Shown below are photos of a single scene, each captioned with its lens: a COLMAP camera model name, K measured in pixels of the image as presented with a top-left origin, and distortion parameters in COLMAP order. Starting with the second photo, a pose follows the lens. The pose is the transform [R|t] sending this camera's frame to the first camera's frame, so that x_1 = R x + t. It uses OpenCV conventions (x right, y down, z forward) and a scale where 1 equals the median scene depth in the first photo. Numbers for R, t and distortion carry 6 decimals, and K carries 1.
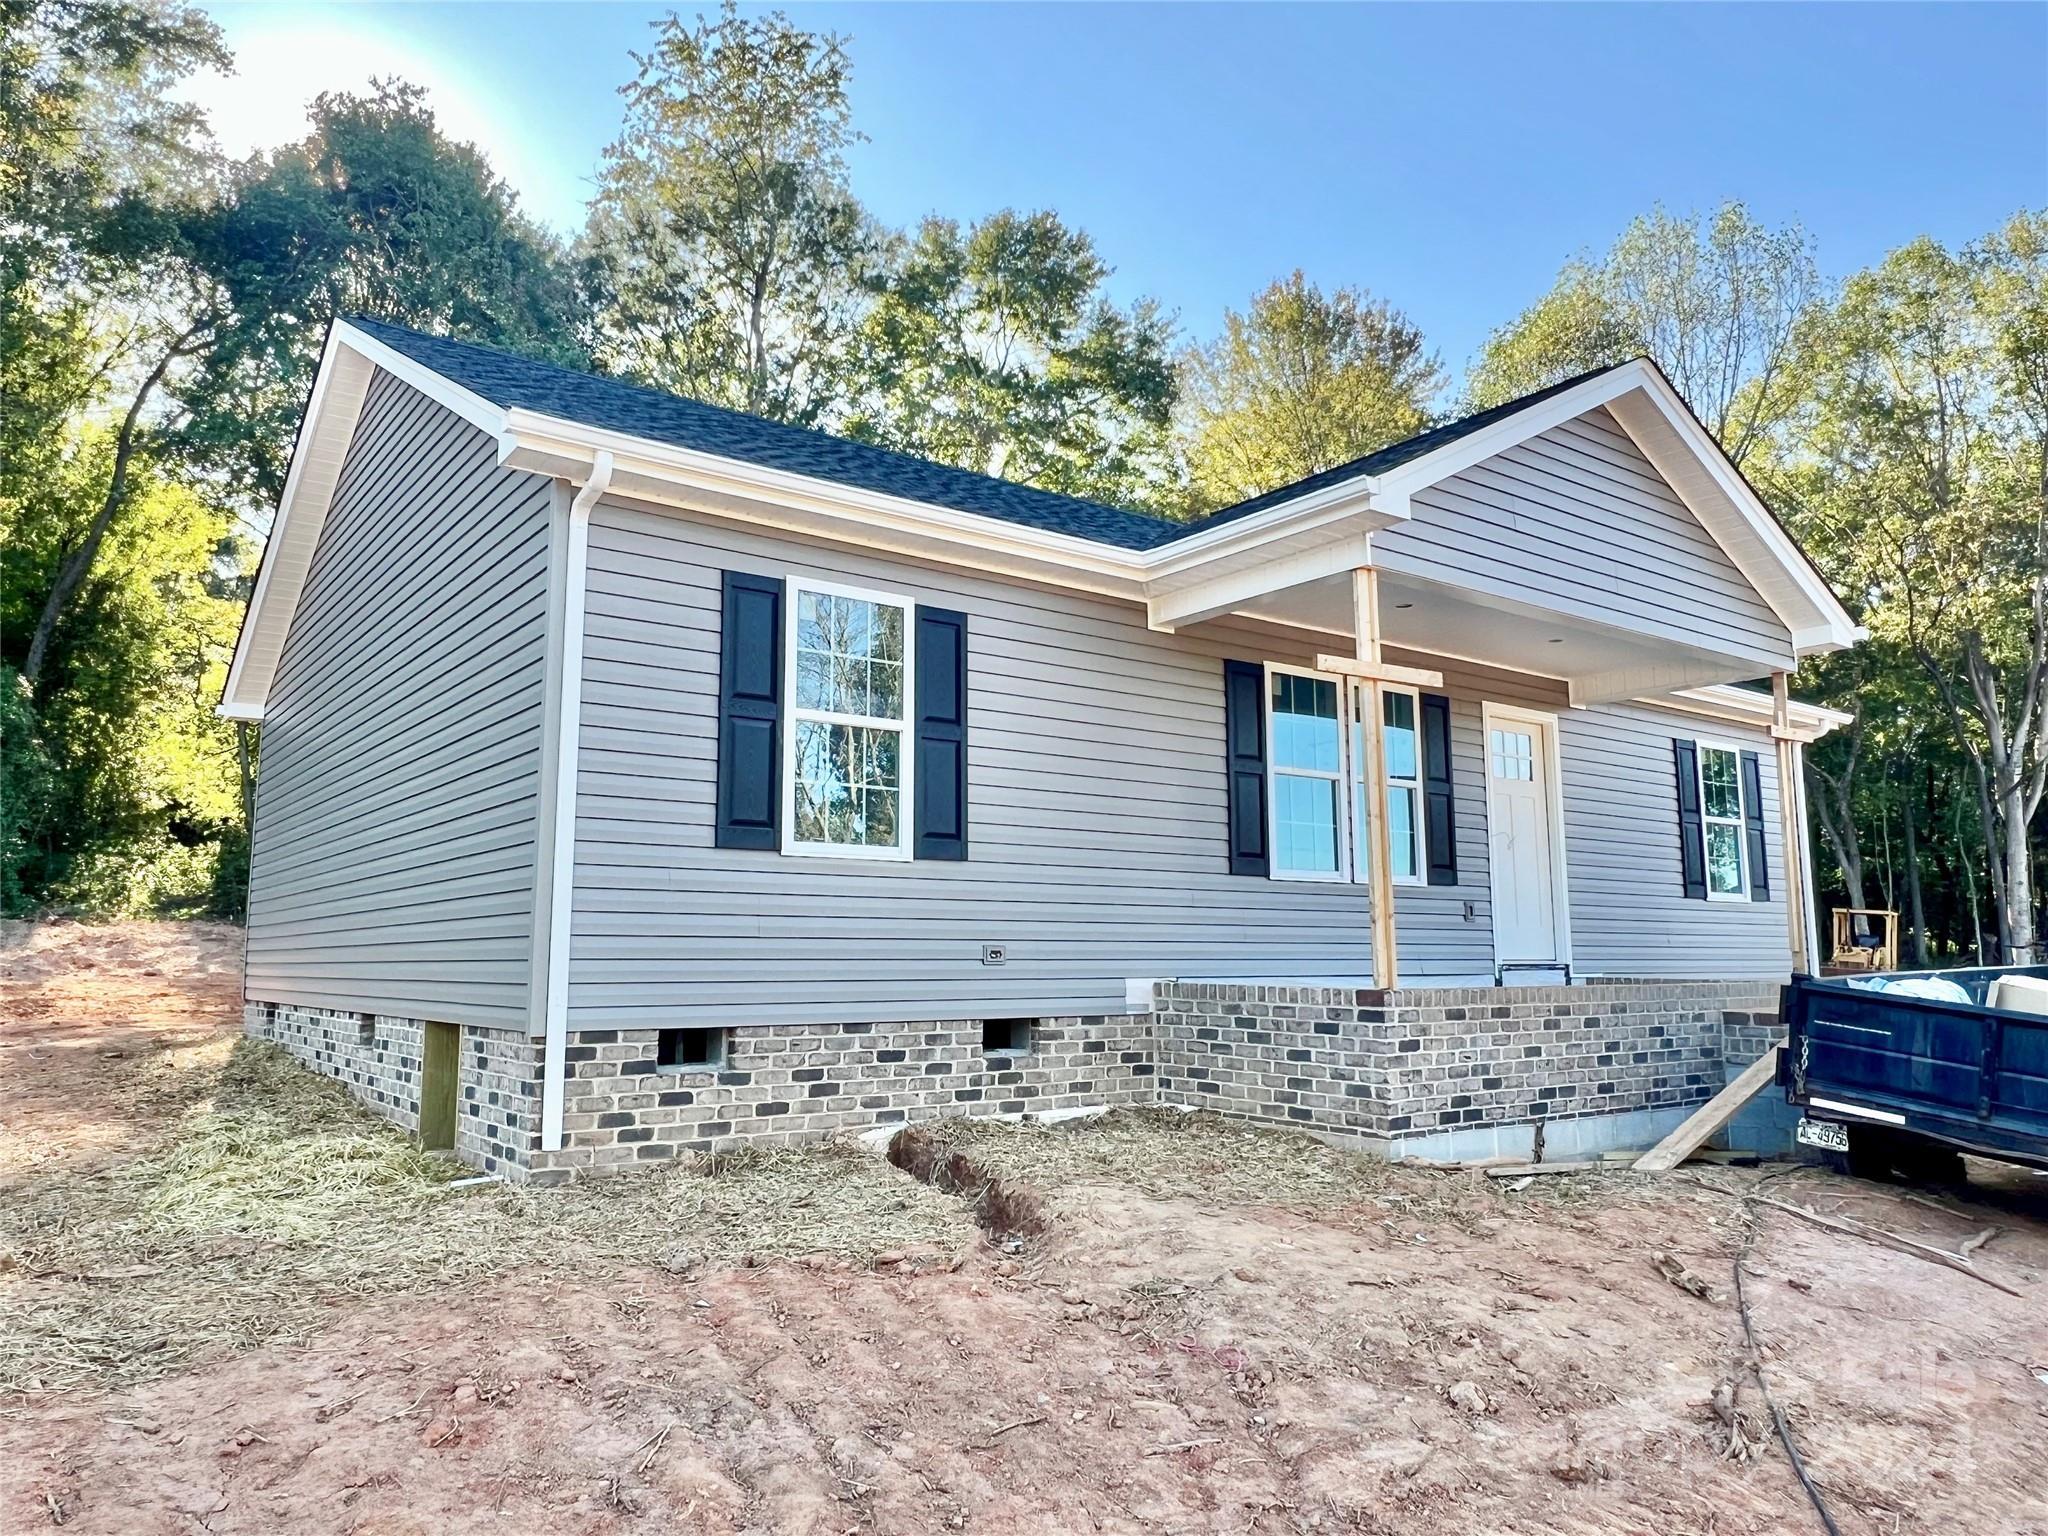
lens RADIAL K [[1412.2, 0, 1022.4], [0, 1412.2, 758.4], [0, 0, 1]] dist [0.007996, 0.000476]
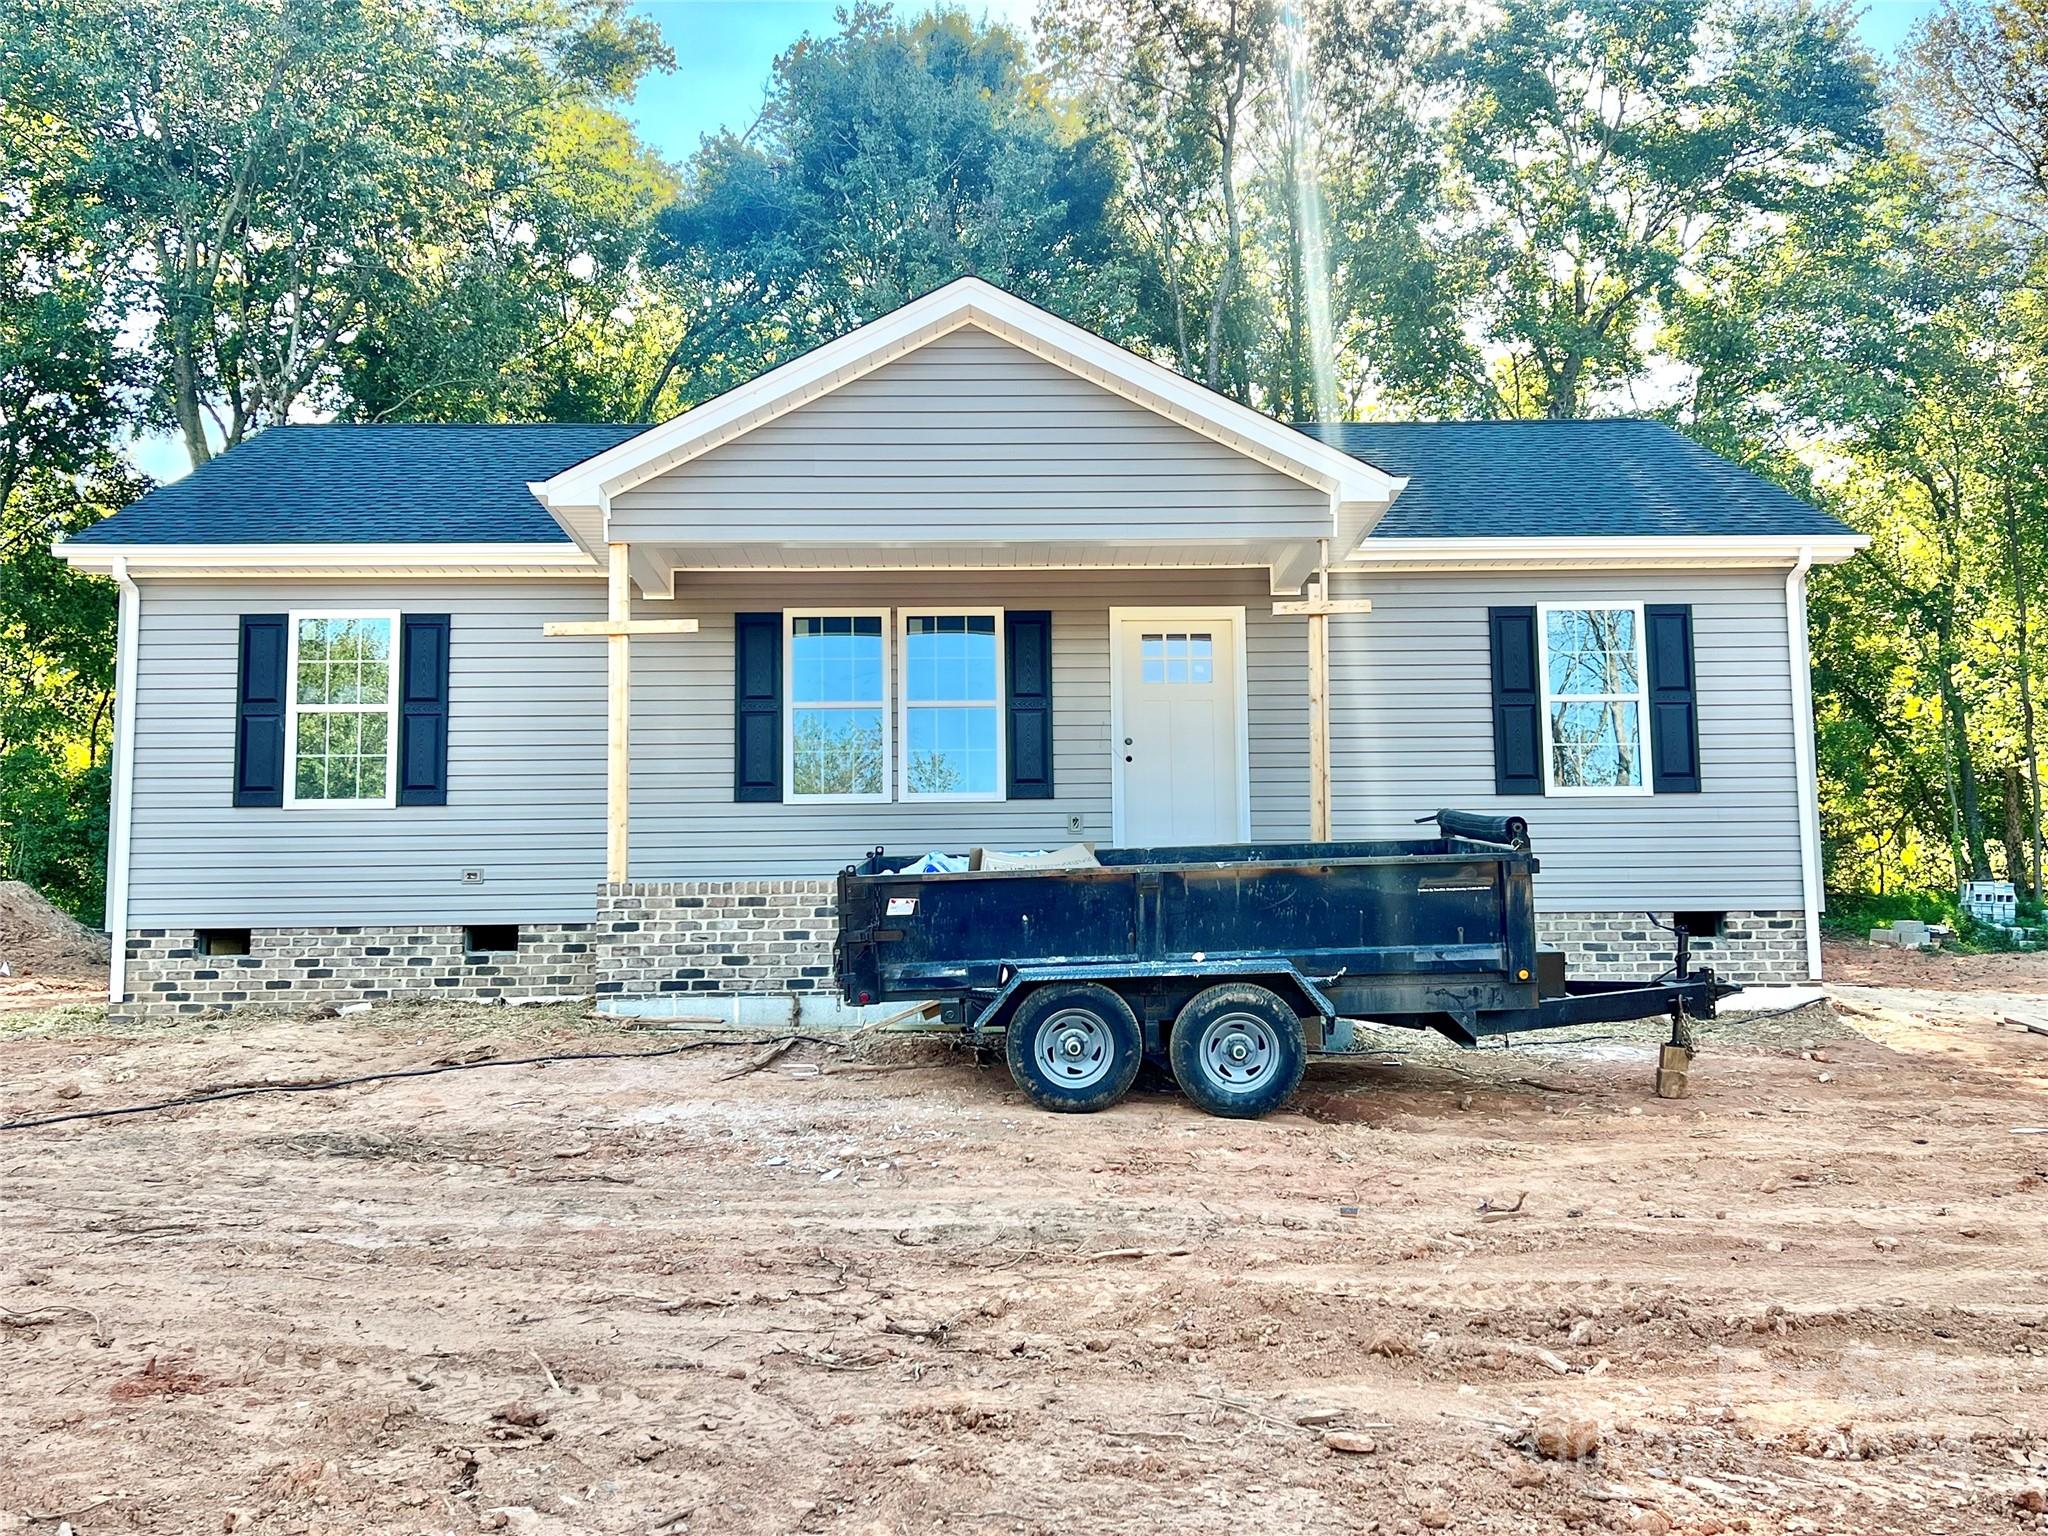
lens RADIAL K [[2018.6, 0, 1025.2], [0, 2018.6, 773.0], [0, 0, 1]] dist [0.004133, 0.000000]
pose [[0.838918, -0.078256, -0.538602, 1.470725], [0.093510, 0.995618, 0.000993, 0.094429], [0.536164, -0.051198, 0.842560, -0.293176]]
